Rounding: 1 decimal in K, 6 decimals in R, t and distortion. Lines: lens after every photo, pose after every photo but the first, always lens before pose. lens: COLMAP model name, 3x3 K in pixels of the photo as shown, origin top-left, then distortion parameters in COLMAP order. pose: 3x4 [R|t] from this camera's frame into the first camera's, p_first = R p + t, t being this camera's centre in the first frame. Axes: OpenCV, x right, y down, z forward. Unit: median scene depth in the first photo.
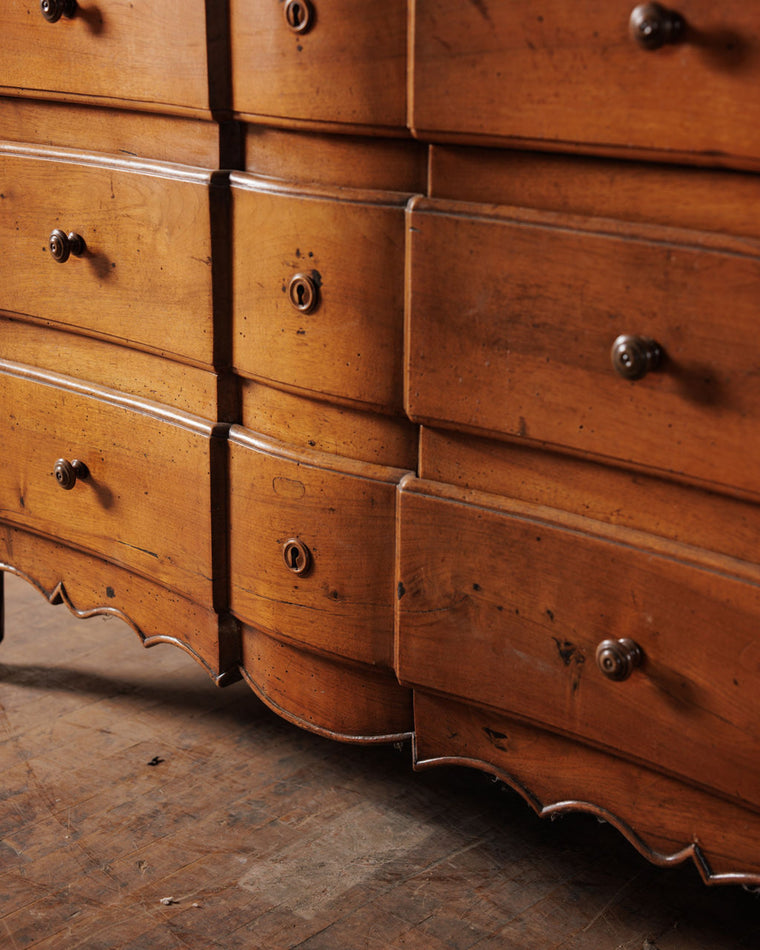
lens RADIAL K [[1653.0, 0, 381.1], [0, 1653.0, 378.7], [0, 0, 1]] dist [-0.038086, -0.000679]
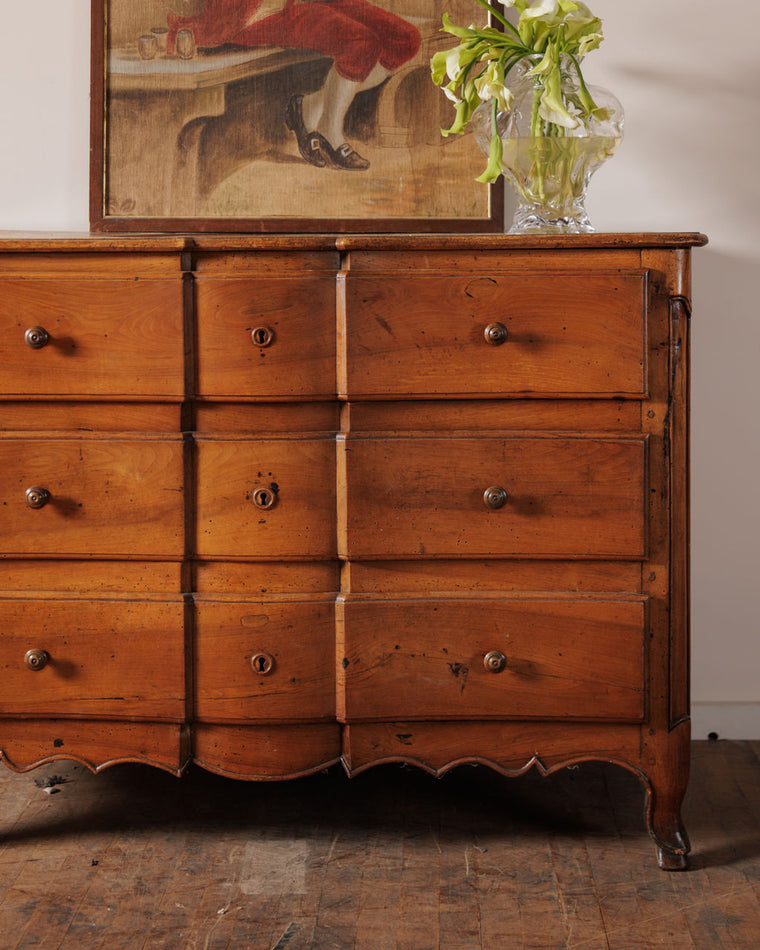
lens RADIAL K [[1709.5, 0, 379.3], [0, 1709.5, 209.9], [0, 0, 1]] dist [-0.041880, 0.054739]
pose [[0.757171, -0.014816, 0.653049, -1.100549], [0.174488, 0.968003, -0.180347, -0.001533], [-0.629481, 0.250502, 0.735528, -0.433845]]
